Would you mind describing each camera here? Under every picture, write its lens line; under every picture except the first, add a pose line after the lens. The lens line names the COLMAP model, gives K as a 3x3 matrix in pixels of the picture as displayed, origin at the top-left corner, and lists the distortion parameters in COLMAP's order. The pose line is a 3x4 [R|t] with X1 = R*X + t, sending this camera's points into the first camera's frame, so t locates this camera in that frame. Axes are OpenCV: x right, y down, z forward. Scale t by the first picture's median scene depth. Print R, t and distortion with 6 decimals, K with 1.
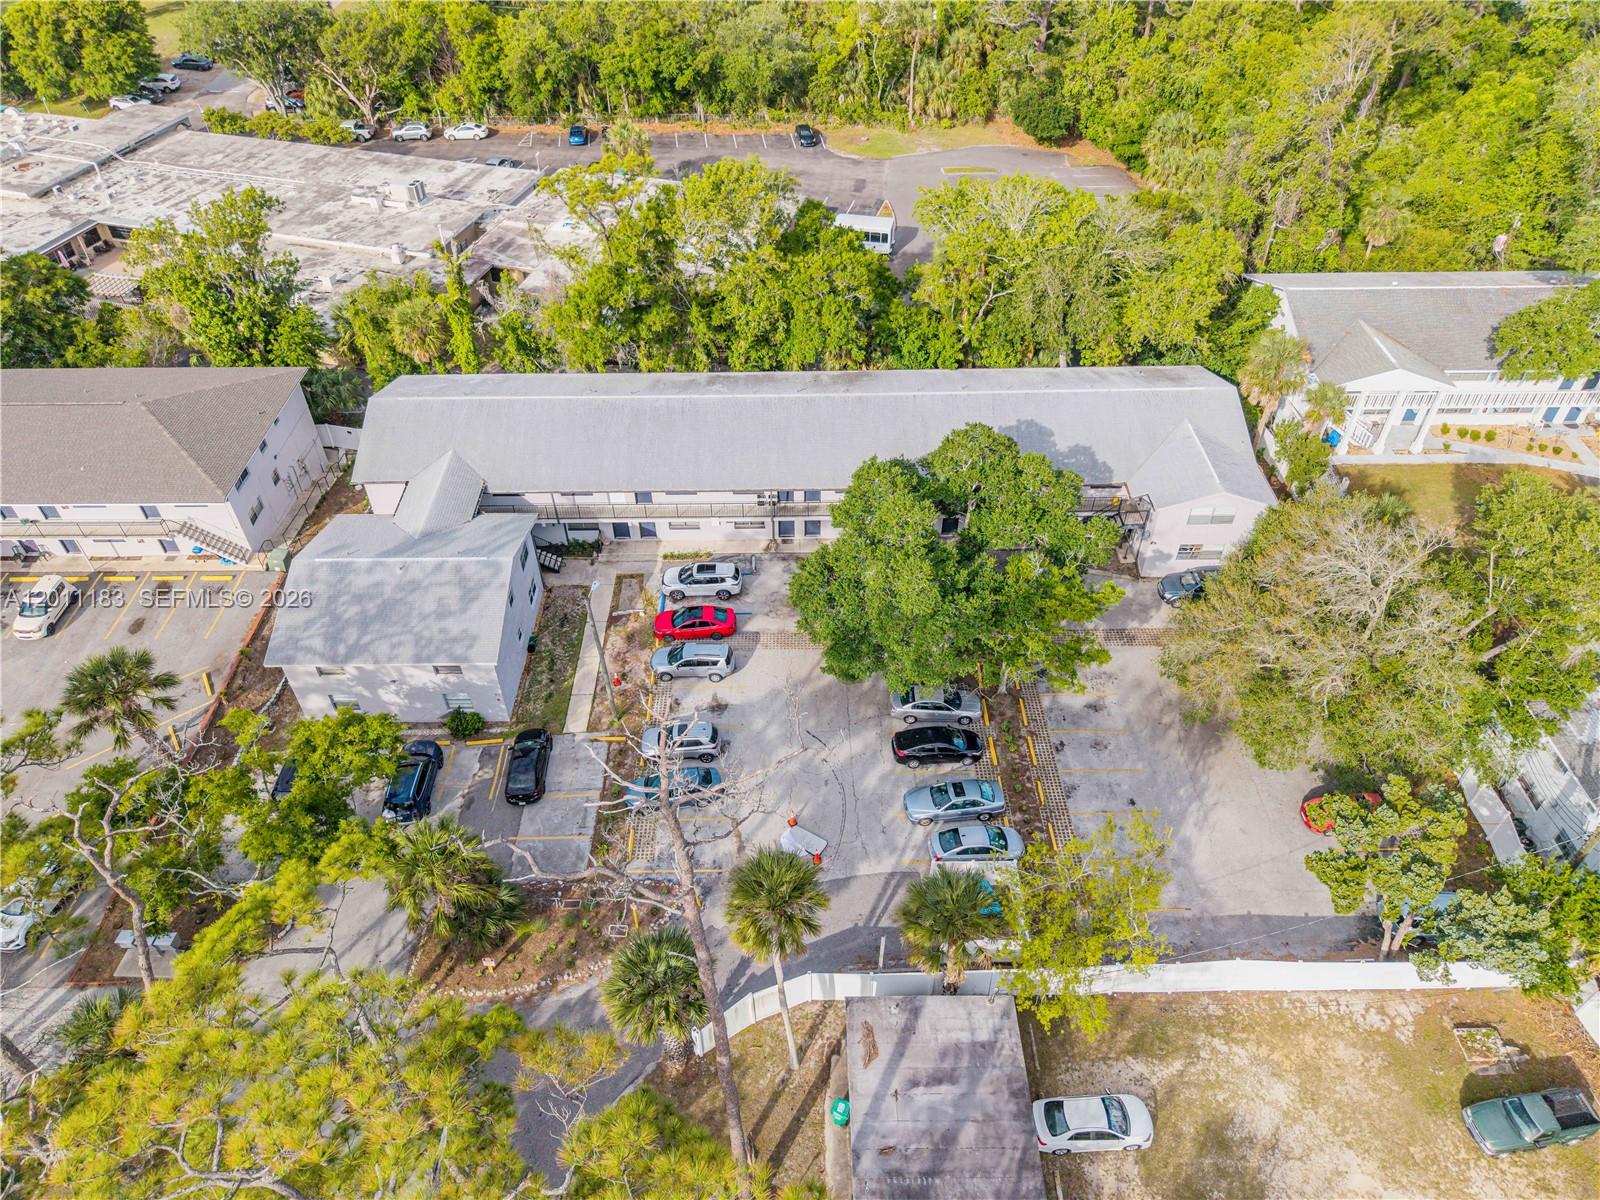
lens RADIAL K [[1089.8, 0, 800.0], [0, 1089.8, 600.0], [0, 0, 1]] dist [0.007961, 0.000230]
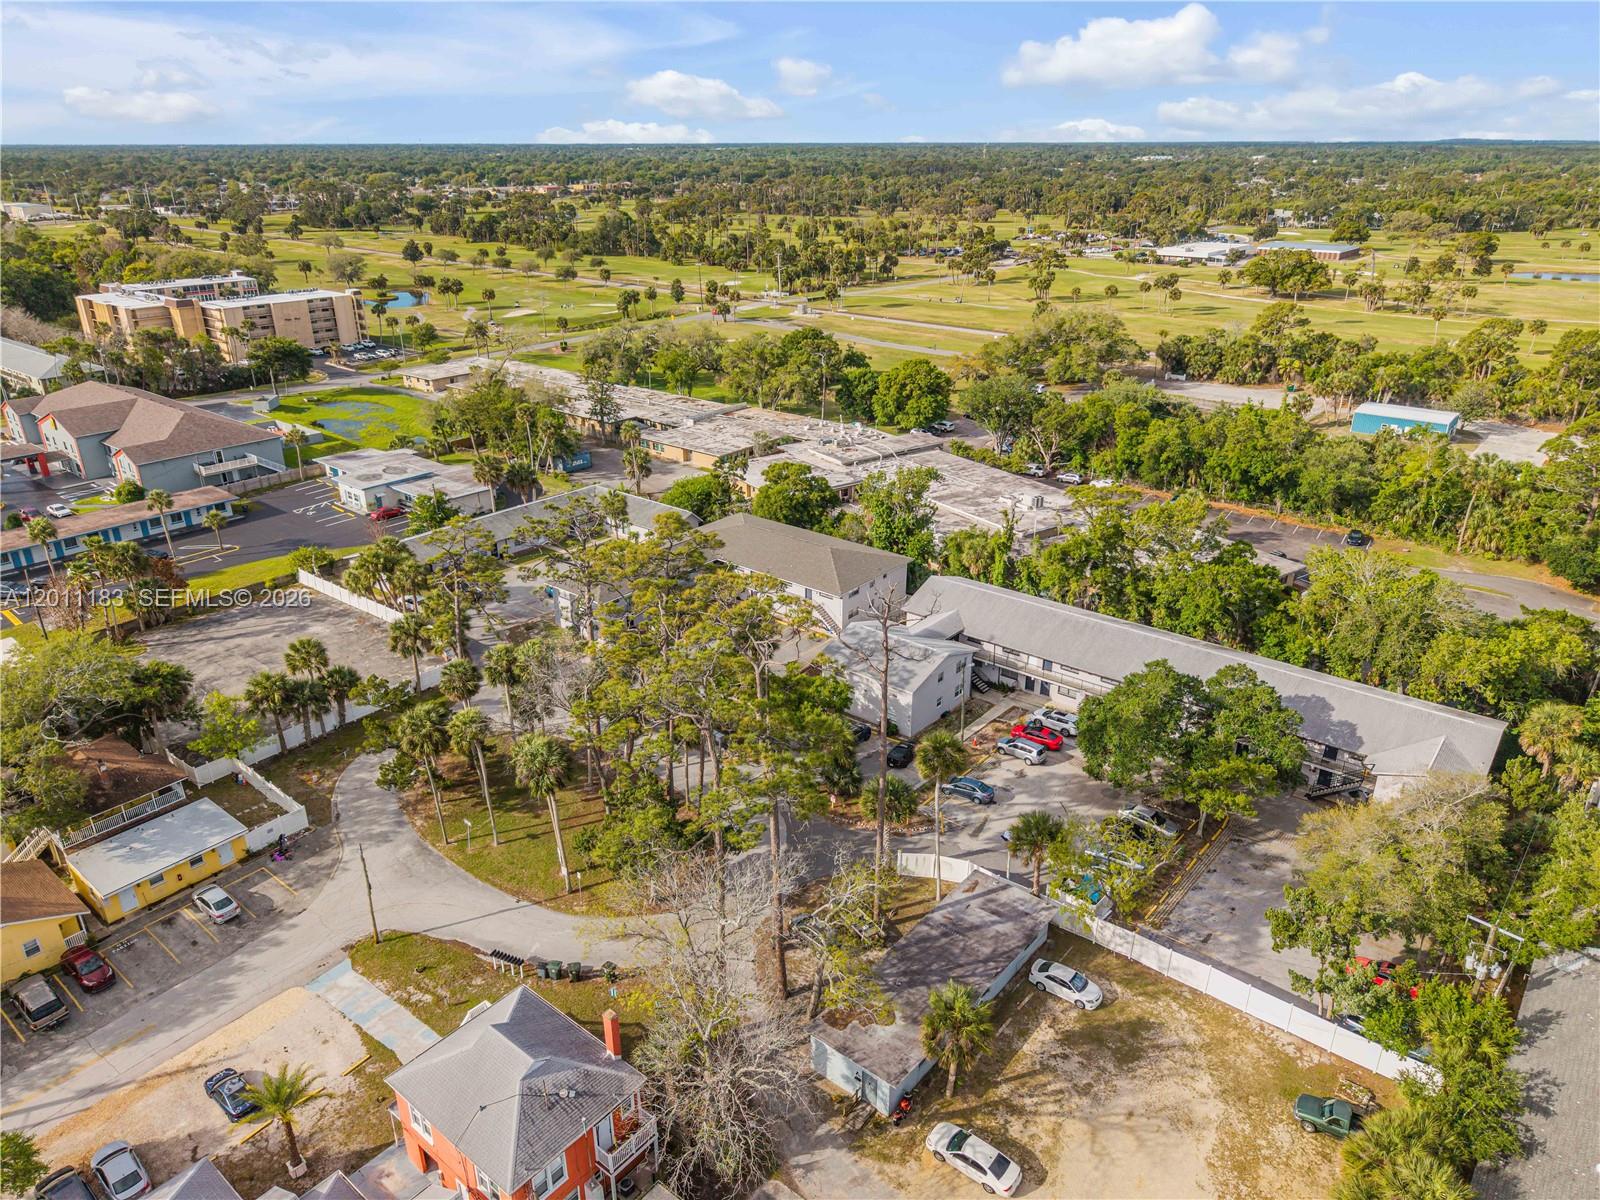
lens RADIAL K [[1089.8, 0, 800.0], [0, 1089.8, 600.0], [0, 0, 1]] dist [0.007961, 0.000230]
pose [[0.769498, 0.249633, -0.587841, 0.281538], [-0.431133, 0.882107, -0.189767, 0.159261], [0.471166, 0.399463, 0.786404, -0.273372]]
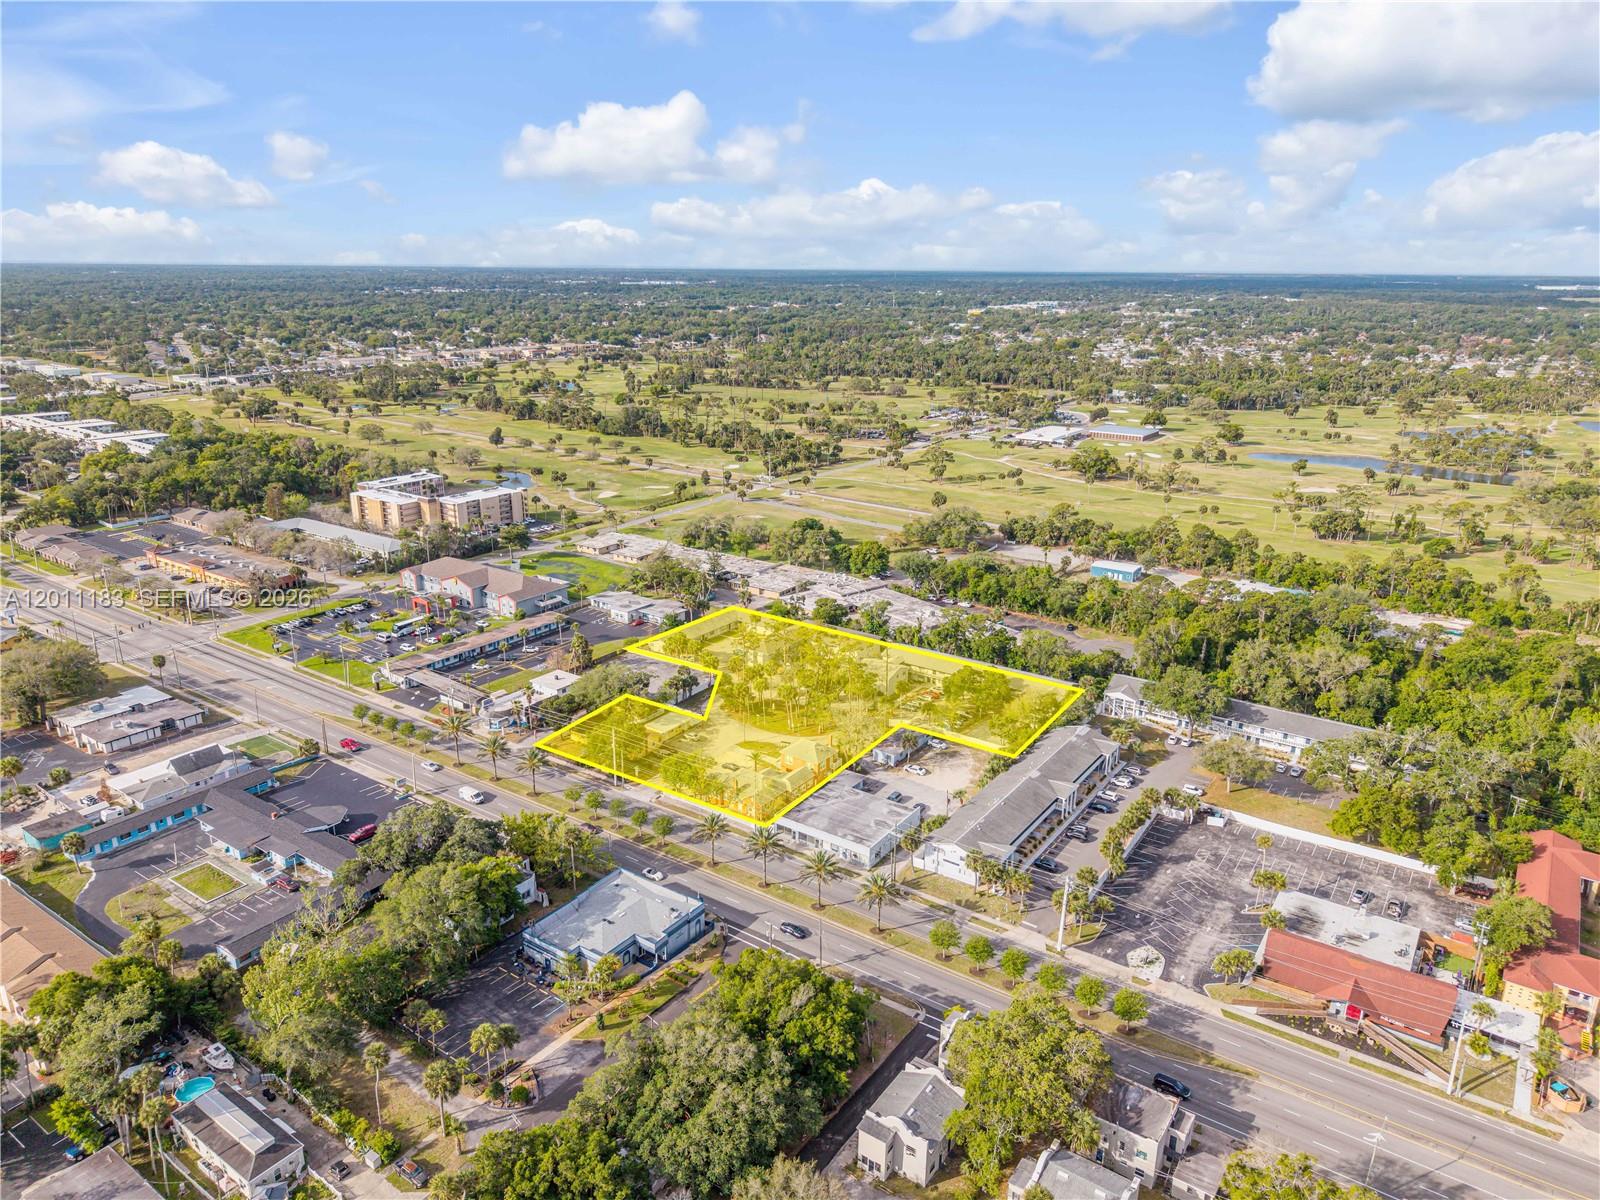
lens RADIAL K [[1089.8, 0, 800.0], [0, 1089.8, 600.0], [0, 0, 1]] dist [0.007961, 0.000230]
pose [[0.814919, 0.181532, -0.550412, 1.037326], [-0.399290, 0.864199, -0.306151, 0.706608], [0.420089, 0.469262, 0.776736, -1.634457]]
